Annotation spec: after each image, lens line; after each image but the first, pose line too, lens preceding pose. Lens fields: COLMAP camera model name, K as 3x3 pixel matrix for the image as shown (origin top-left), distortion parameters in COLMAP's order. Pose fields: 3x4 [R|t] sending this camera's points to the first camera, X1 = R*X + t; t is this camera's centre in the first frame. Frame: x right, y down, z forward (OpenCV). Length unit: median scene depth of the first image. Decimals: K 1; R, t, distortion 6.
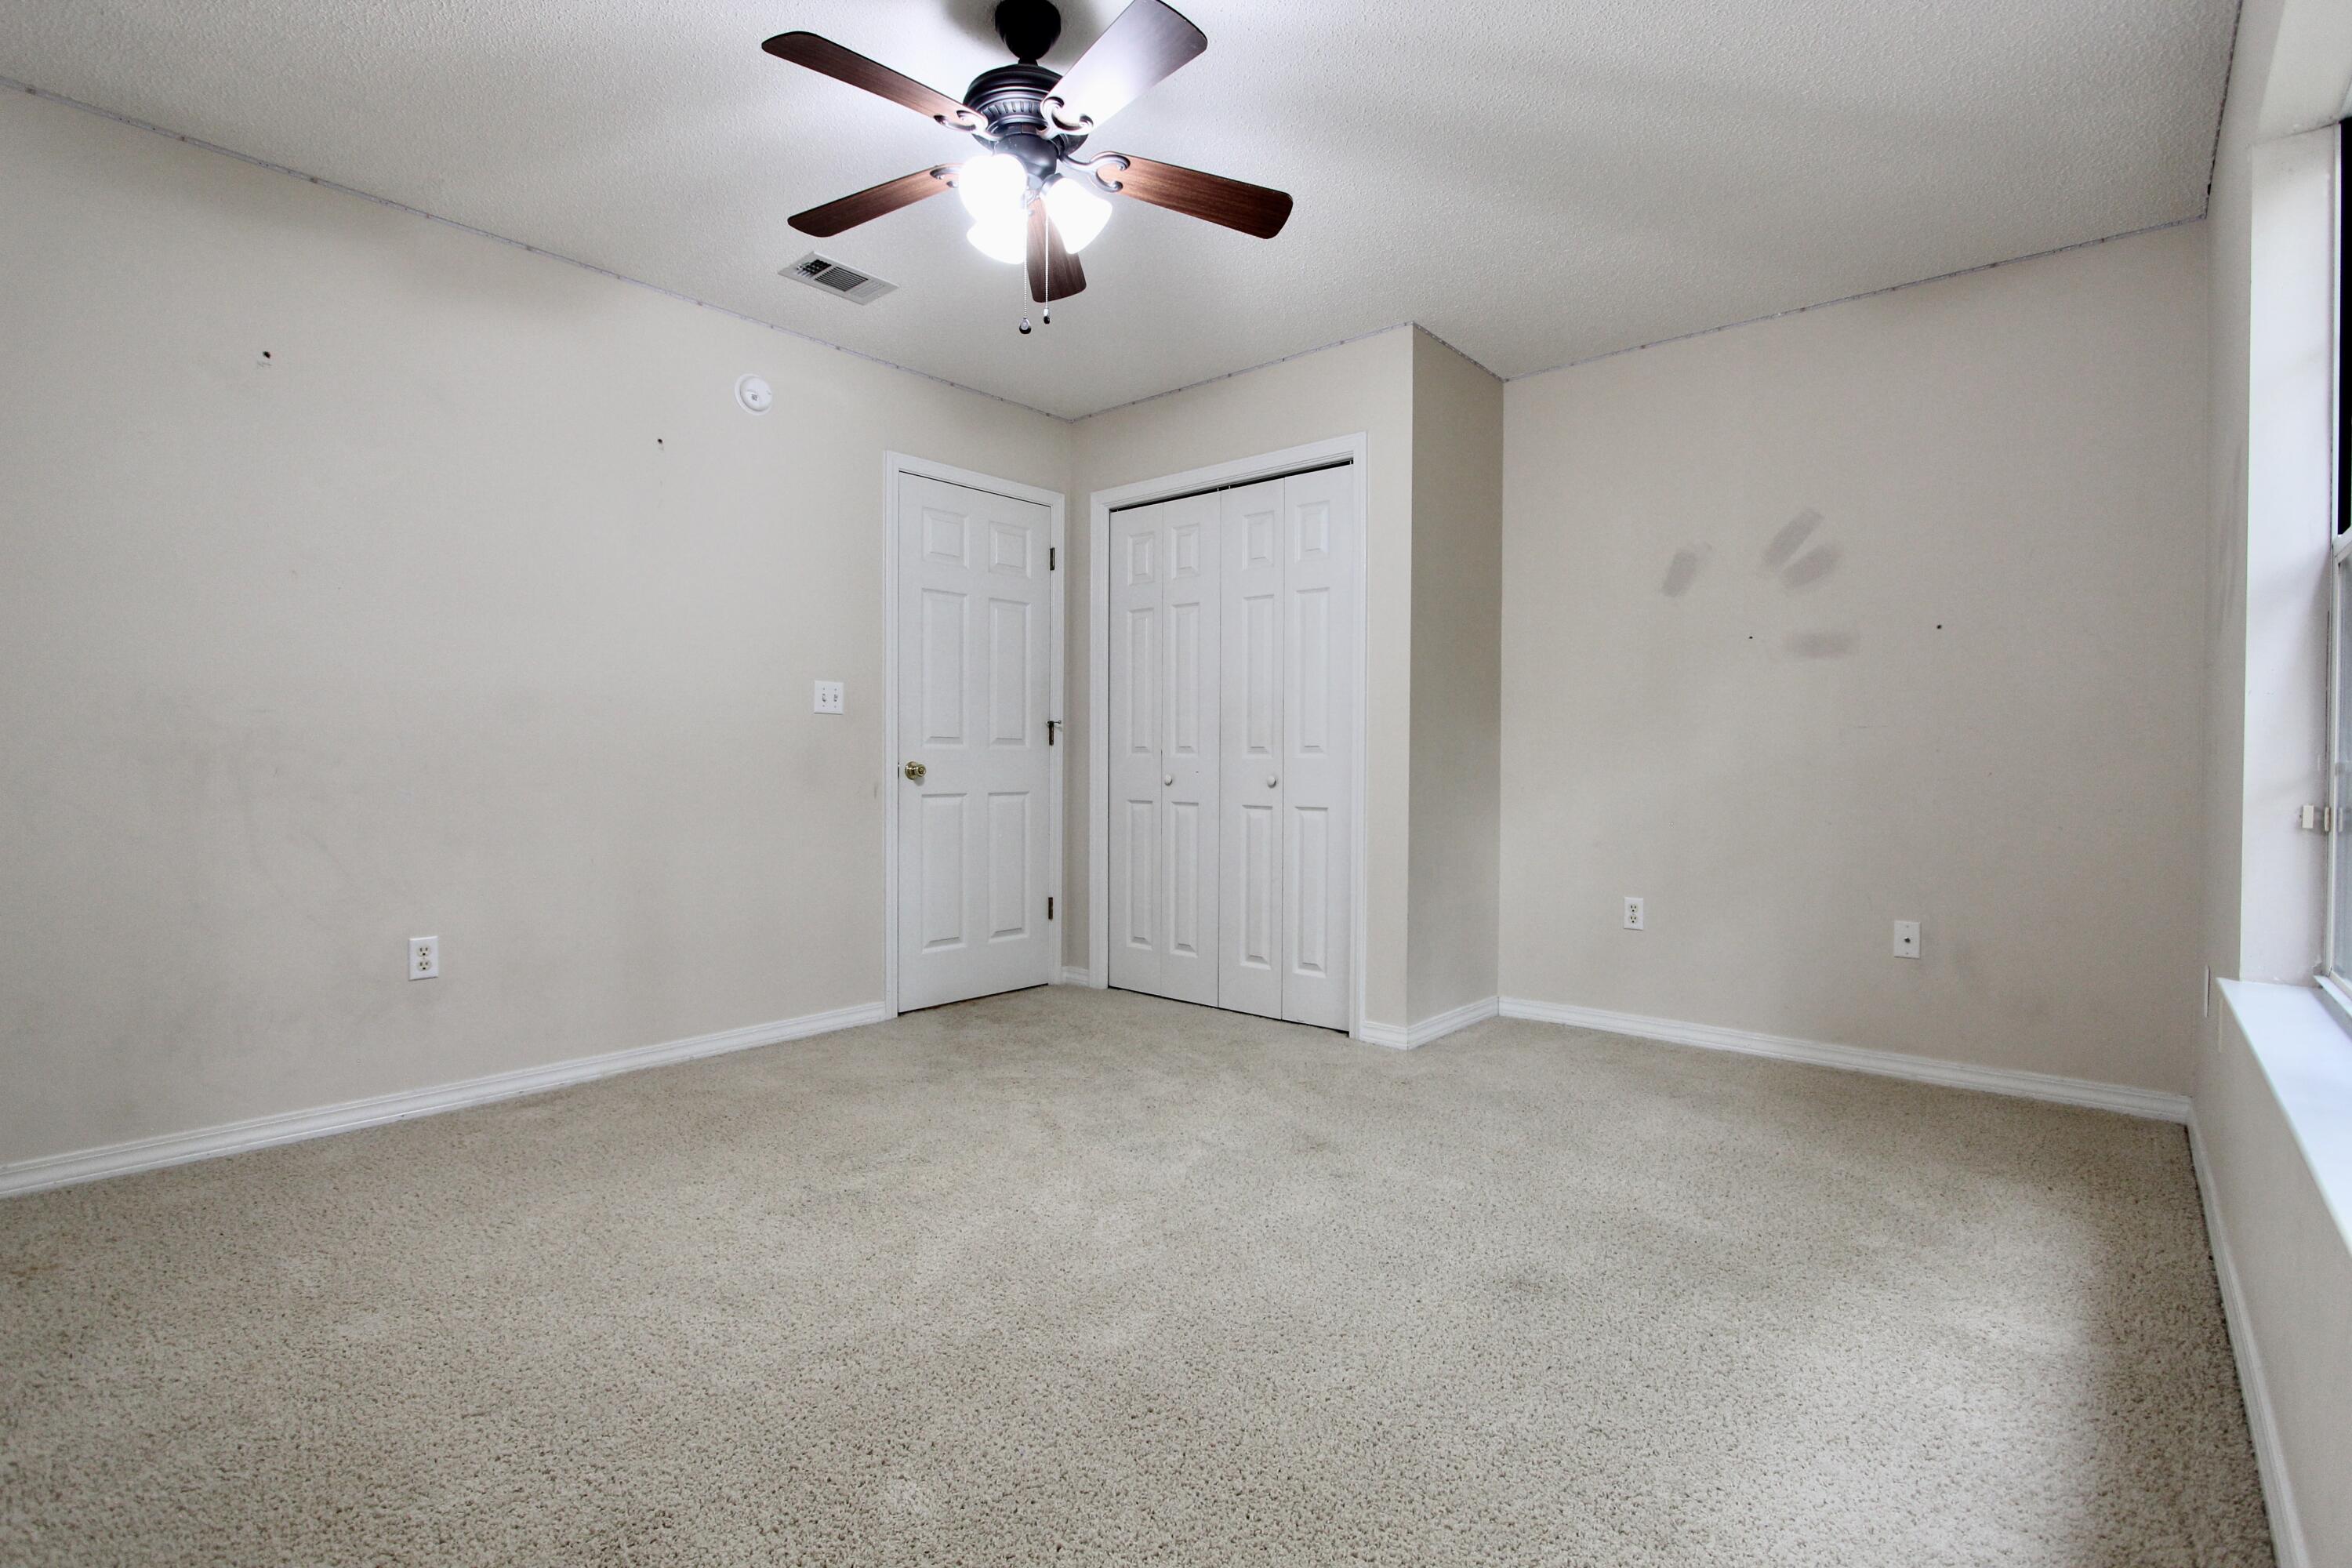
lens RADIAL K [[1114.3, 0, 1165.8], [0, 1114.3, 779.8], [0, 0, 1]] dist [-0.011660, 0.002530]
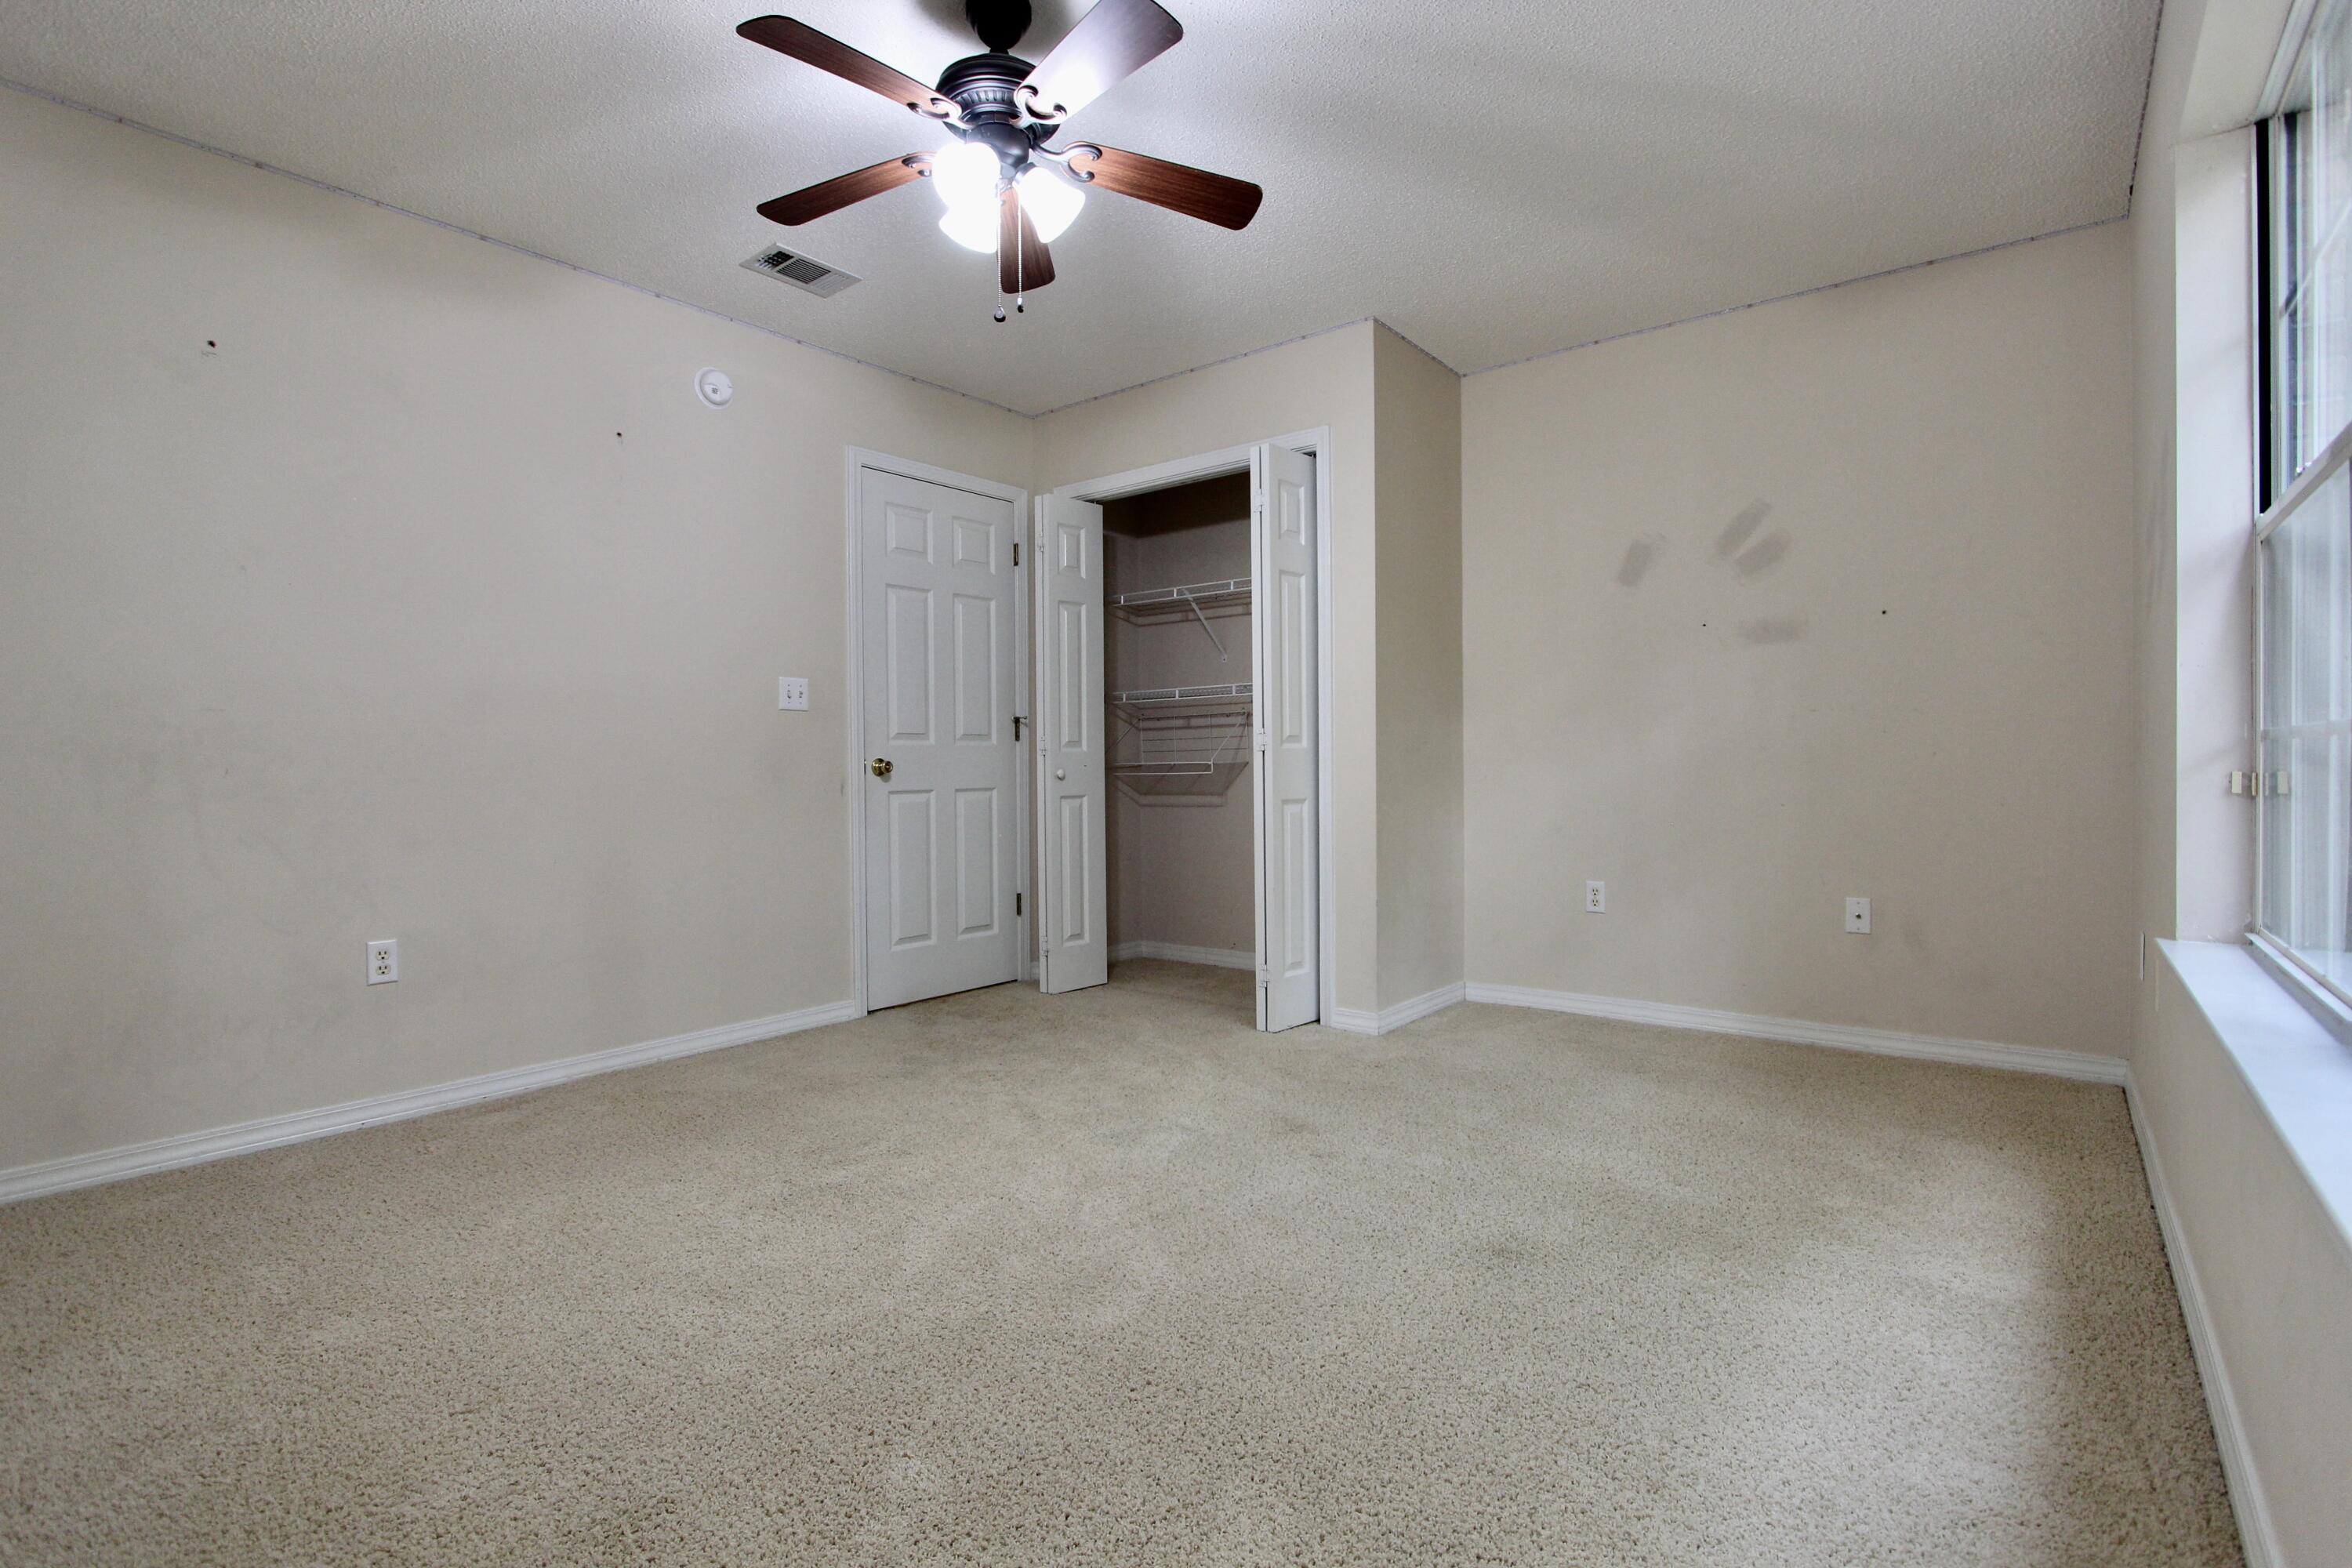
lens RADIAL K [[1114.3, 0, 1169.5], [0, 1114.3, 777.8], [0, 0, 1]] dist [-0.011660, 0.002530]
pose [[0.999024, -0.013791, 0.041957, -0.021818], [0.013884, 0.999902, -0.001909, 0.014441], [-0.041927, 0.002490, 0.999118, -0.008184]]
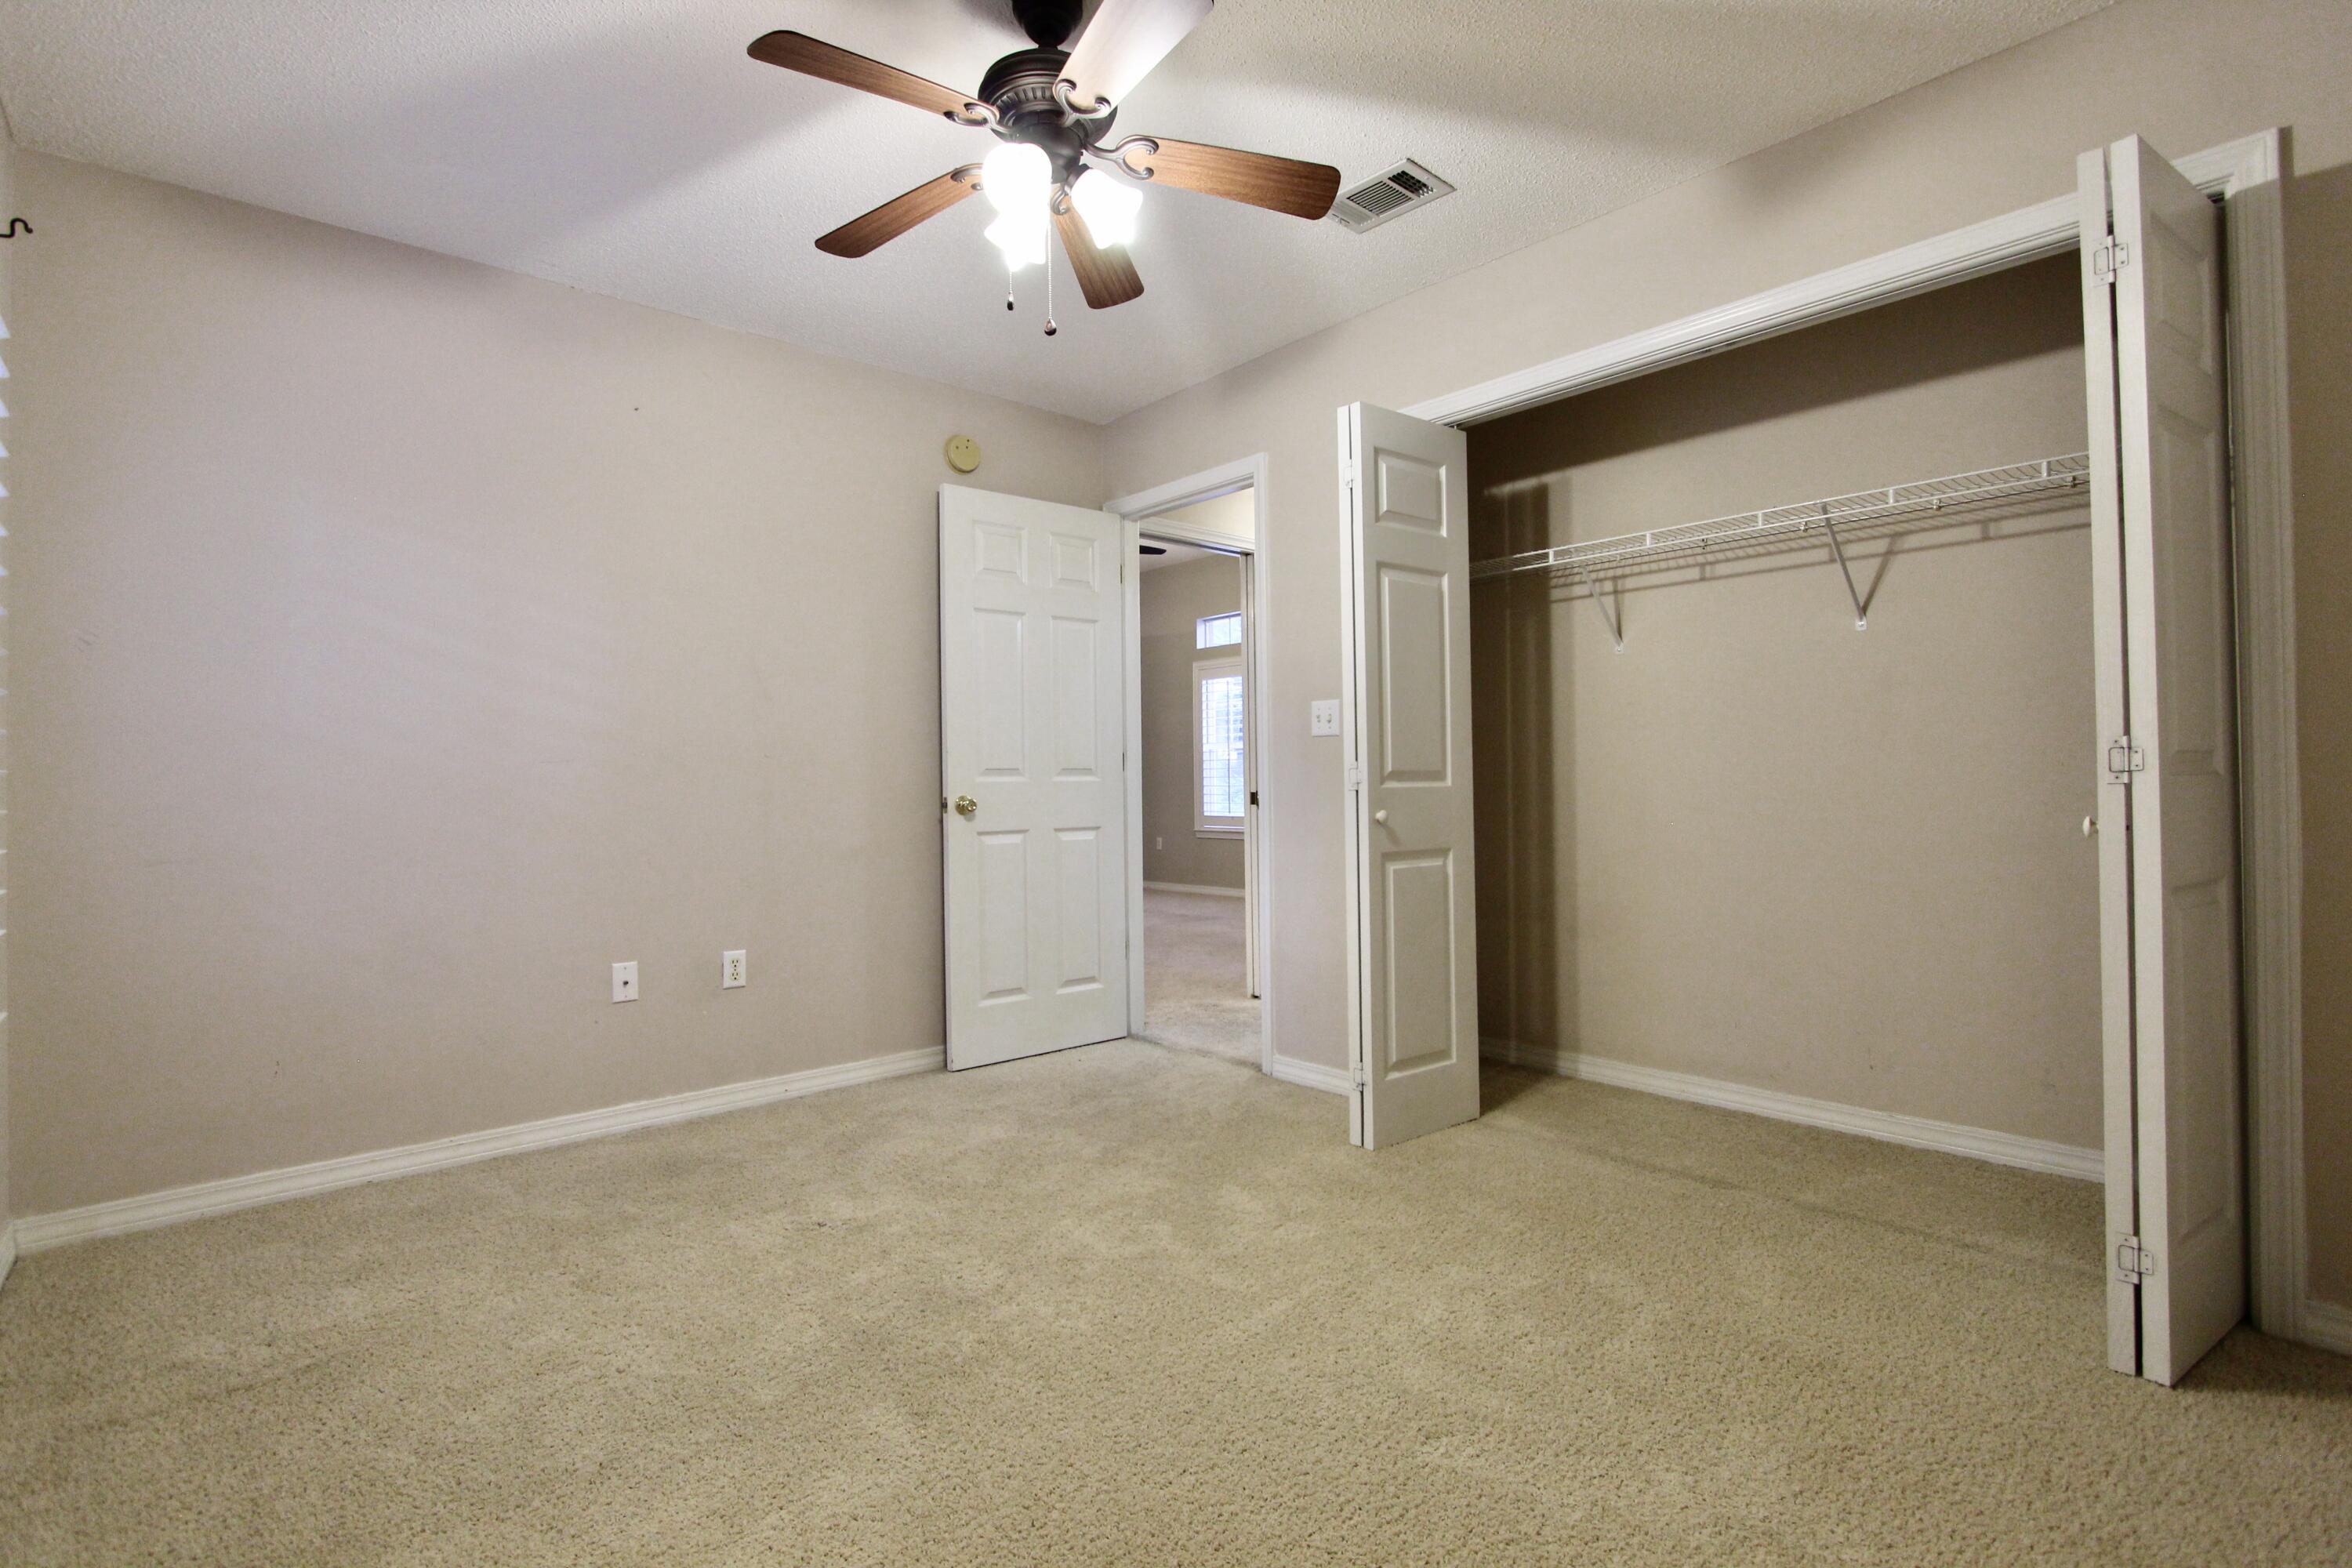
lens RADIAL K [[1114.3, 0, 1188.5], [0, 1114.3, 792.3], [0, 0, 1]] dist [-0.011660, 0.002530]
pose [[0.990898, -0.021771, -0.132846, 0.106207], [0.019520, 0.999643, -0.018229, 0.001969], [0.133196, 0.015470, 0.990969, 0.095250]]
